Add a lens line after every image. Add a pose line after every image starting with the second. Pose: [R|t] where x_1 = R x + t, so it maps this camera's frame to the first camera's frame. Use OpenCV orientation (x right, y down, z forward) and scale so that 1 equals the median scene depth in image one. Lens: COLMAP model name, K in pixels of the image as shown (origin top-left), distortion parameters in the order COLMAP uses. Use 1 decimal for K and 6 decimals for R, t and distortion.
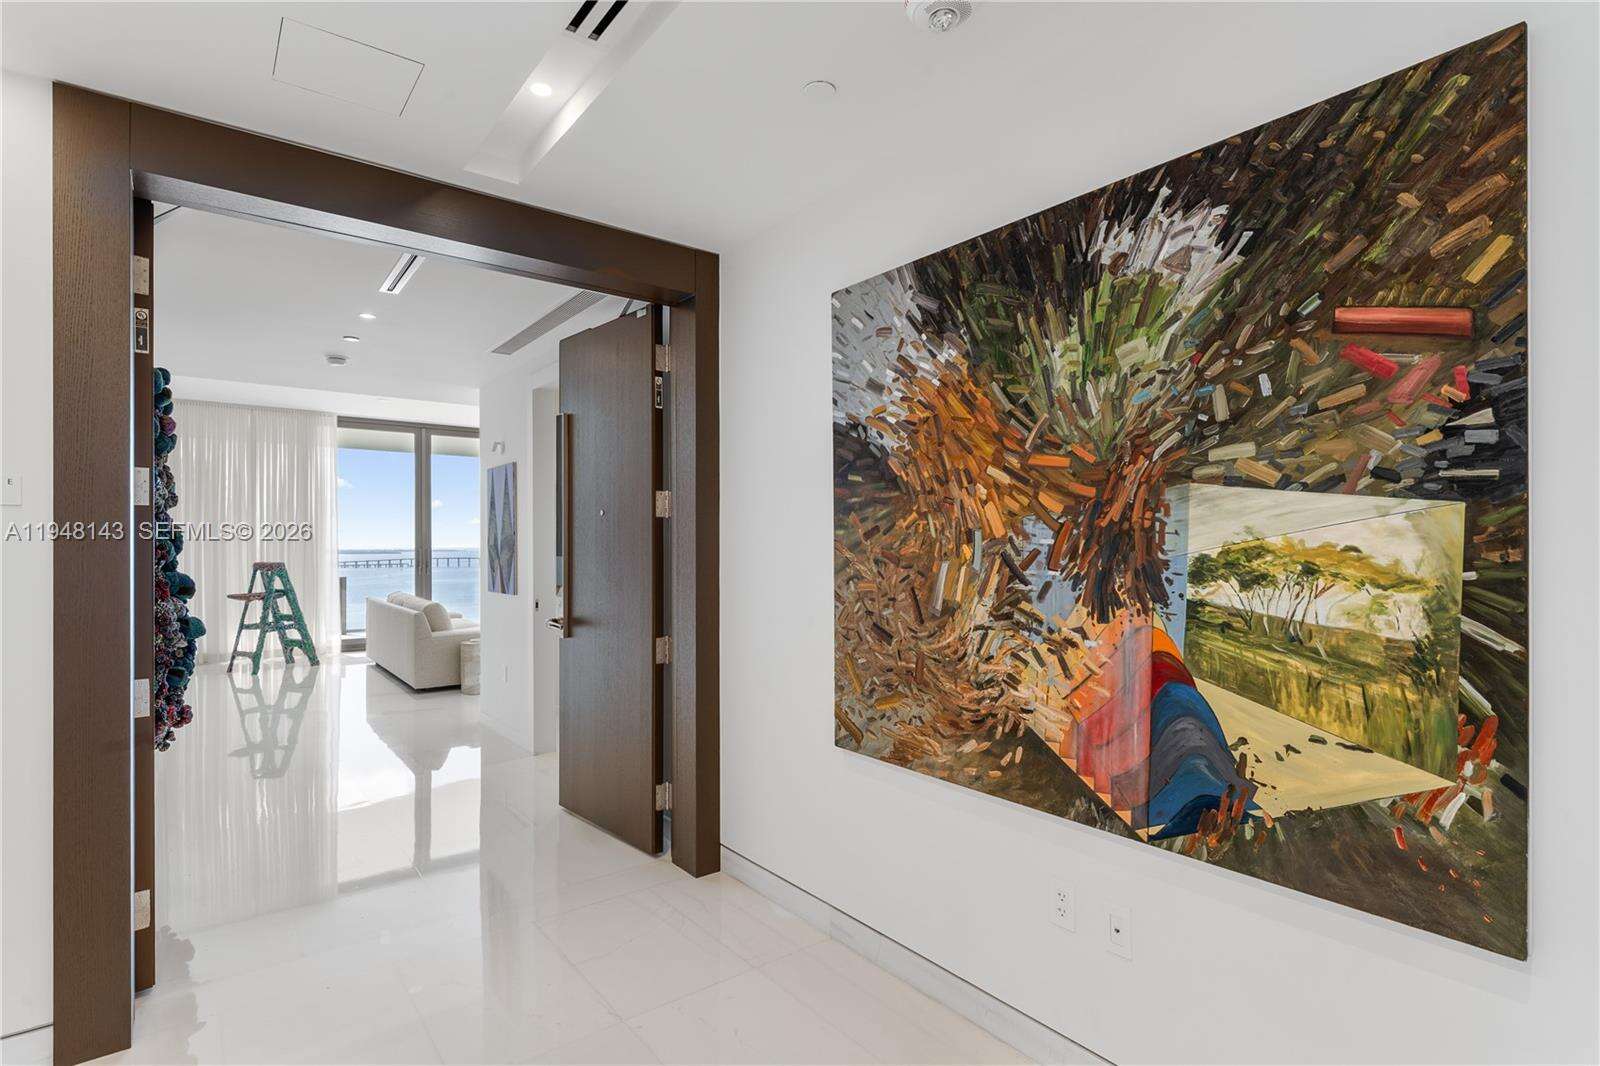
lens RADIAL K [[780.6, 0, 798.6], [0, 780.6, 543.7], [0, 0, 1]] dist [0.001618, -0.000191]
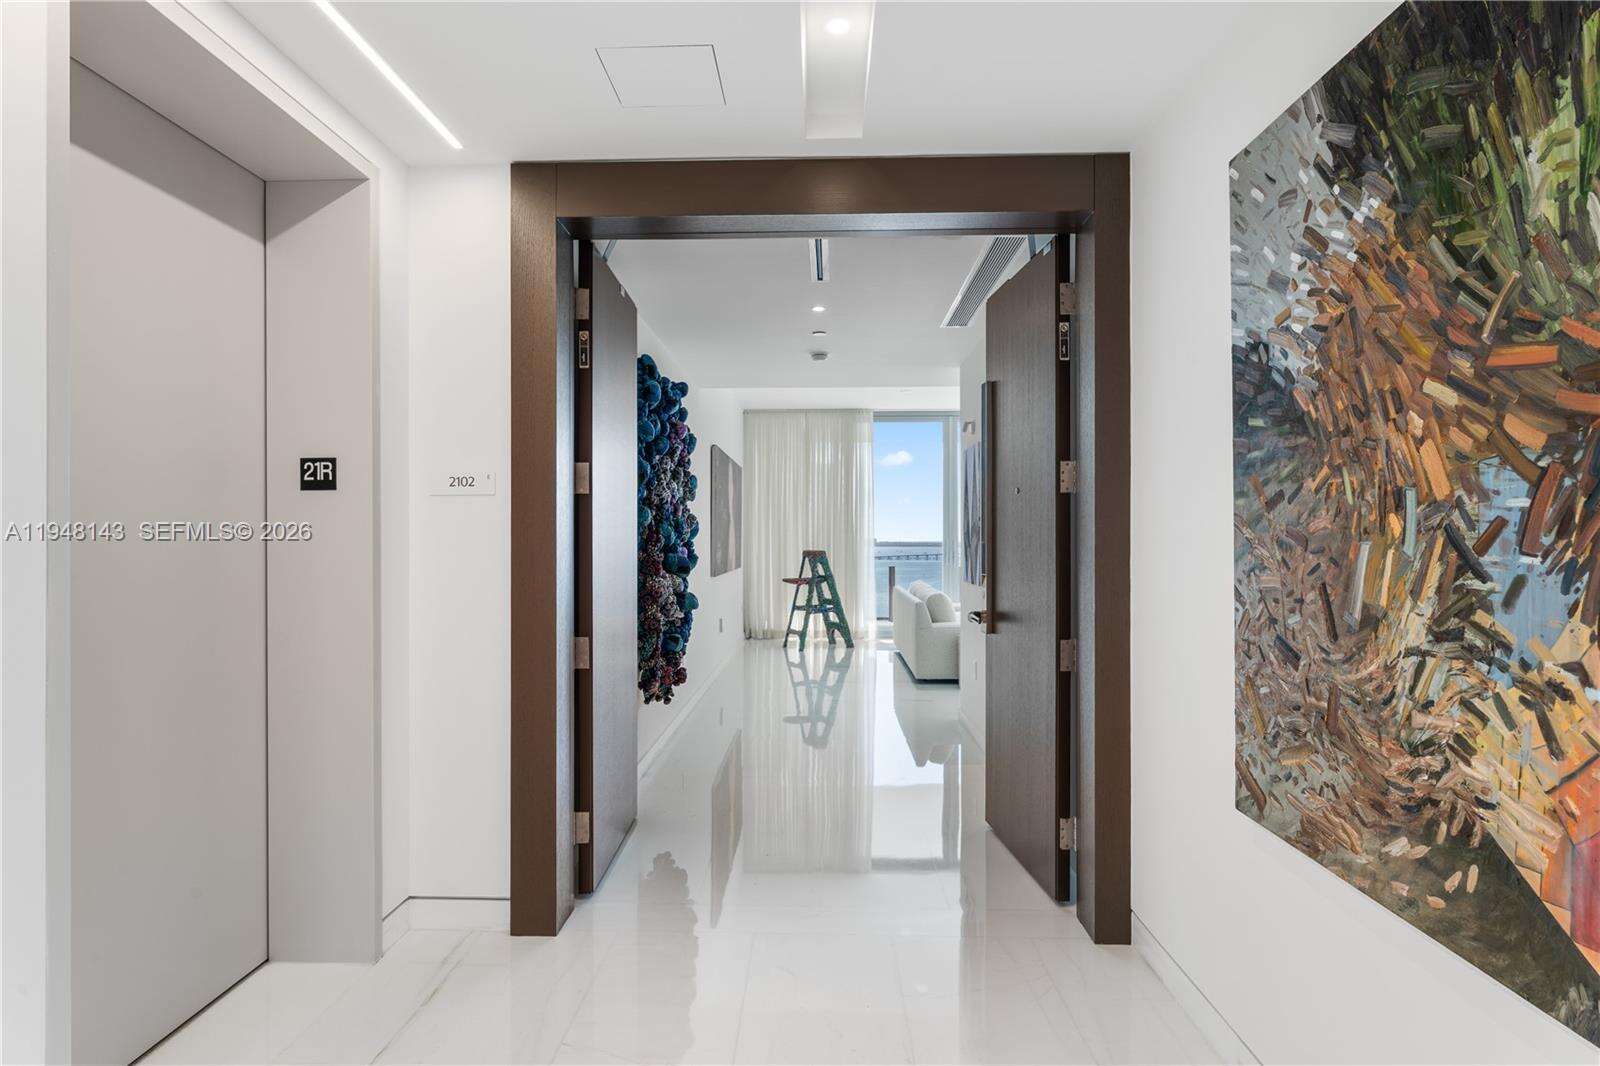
lens RADIAL K [[861.8, 0, 798.7], [0, 861.8, 537.5], [0, 0, 1]] dist [-0.002366, 0.000152]
pose [[0.774688, 0.000413, -0.632343, 0.273145], [0.000095, 1.000000, 0.000769, 0.018734], [0.632343, -0.000656, 0.774688, 0.184995]]
